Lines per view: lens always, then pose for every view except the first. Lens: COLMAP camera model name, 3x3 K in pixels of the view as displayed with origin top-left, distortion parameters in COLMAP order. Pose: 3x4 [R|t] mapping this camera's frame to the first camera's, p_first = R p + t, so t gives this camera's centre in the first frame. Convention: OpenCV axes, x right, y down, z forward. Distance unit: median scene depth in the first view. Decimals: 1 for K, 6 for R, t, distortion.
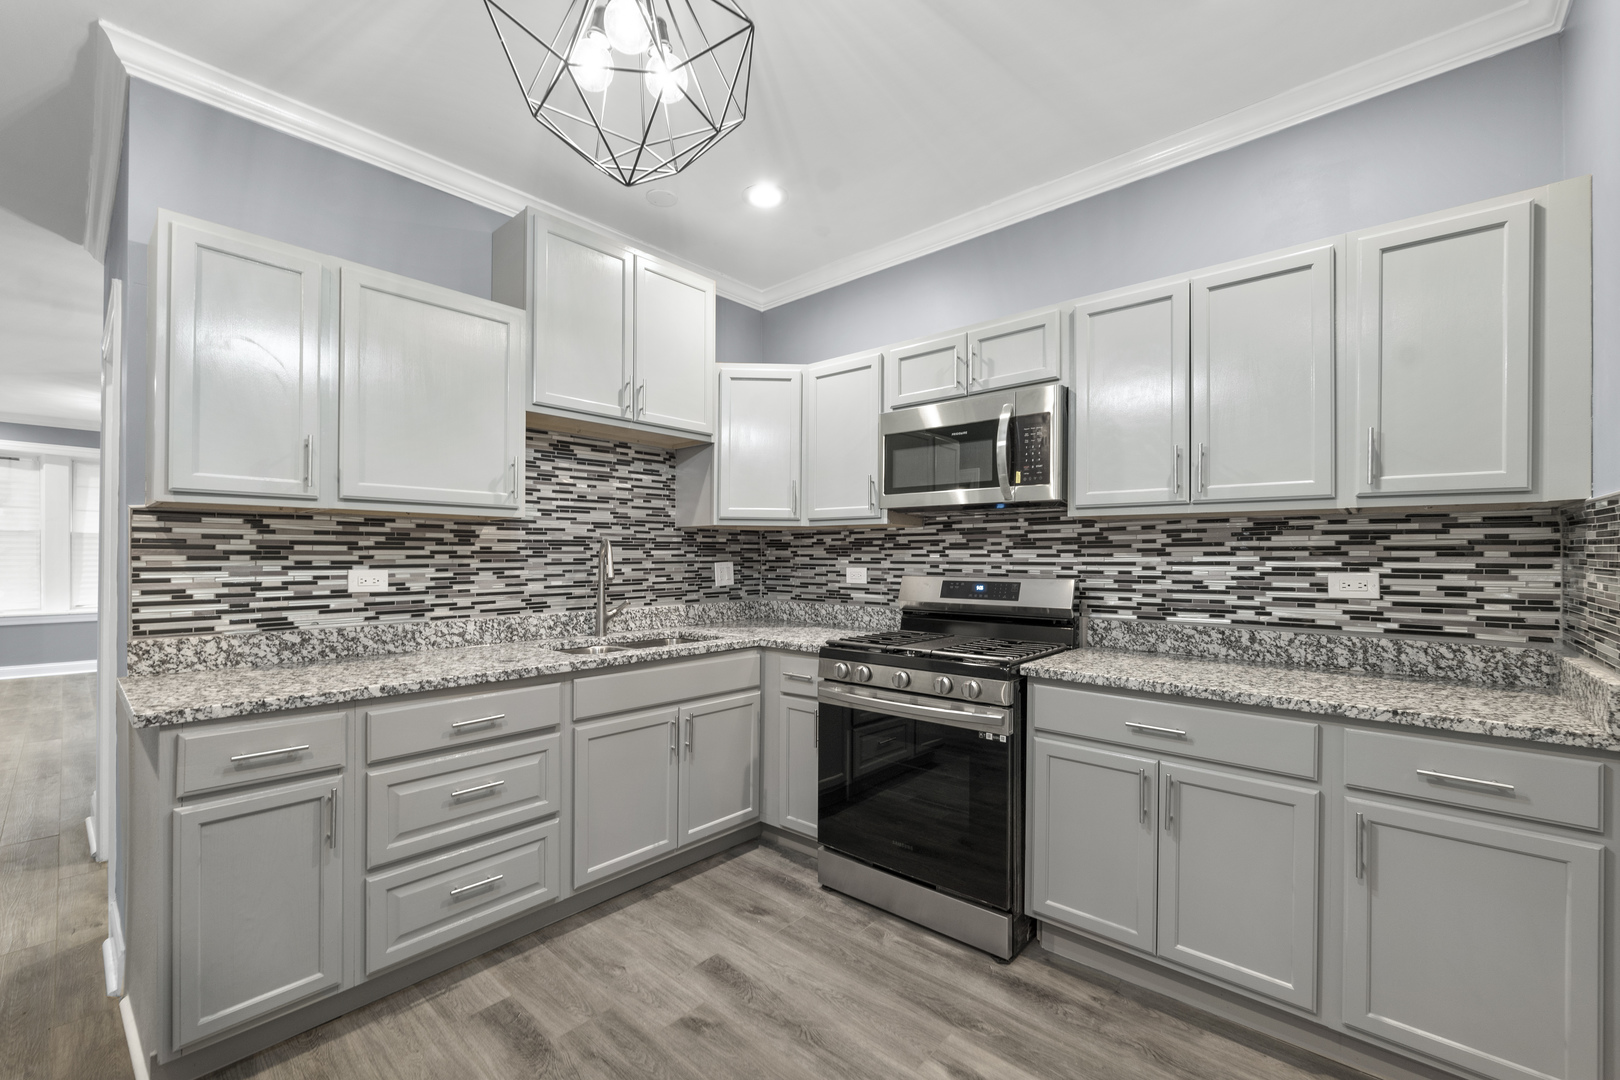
lens RADIAL K [[665.0, 0, 813.1], [0, 665.0, 552.5], [0, 0, 1]] dist [-0.014480, 0.000080]
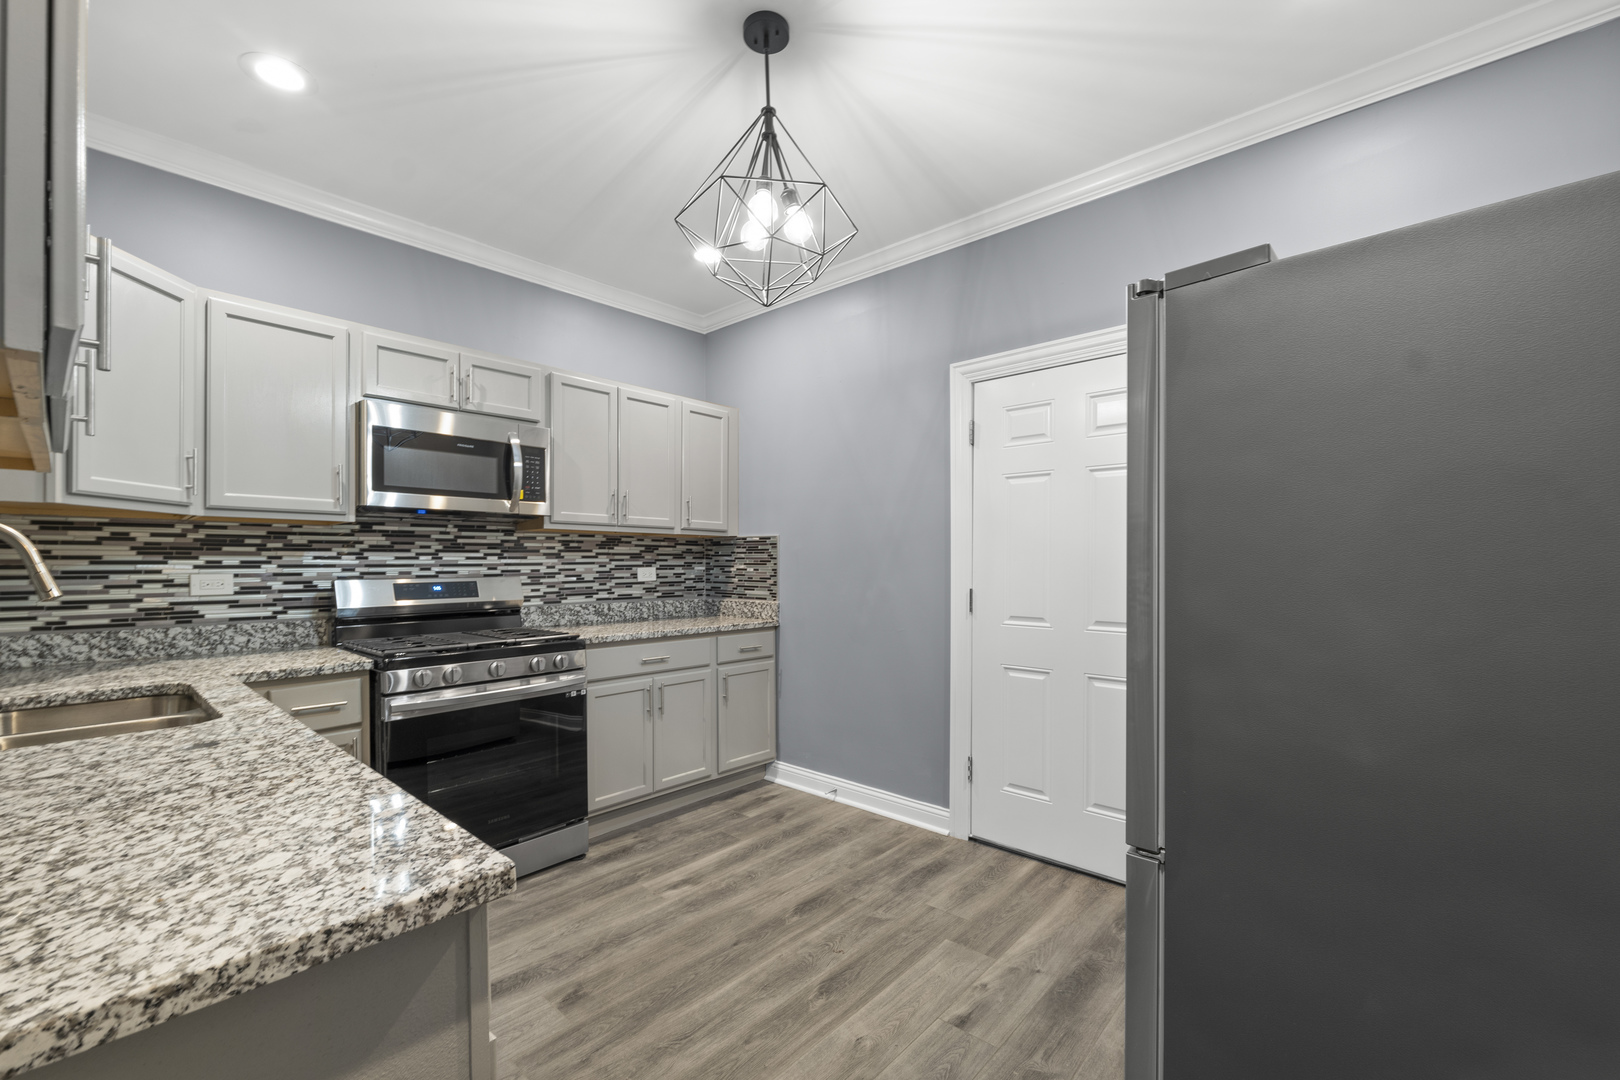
lens RADIAL K [[665.0, 0, 794.4], [0, 665.0, 565.2], [0, 0, 1]] dist [-0.014480, 0.000080]
pose [[0.020791, -0.008189, 0.999750, -0.892594], [-0.003594, 0.999959, 0.008265, 0.006262], [-0.999777, -0.003765, 0.020761, 0.453707]]
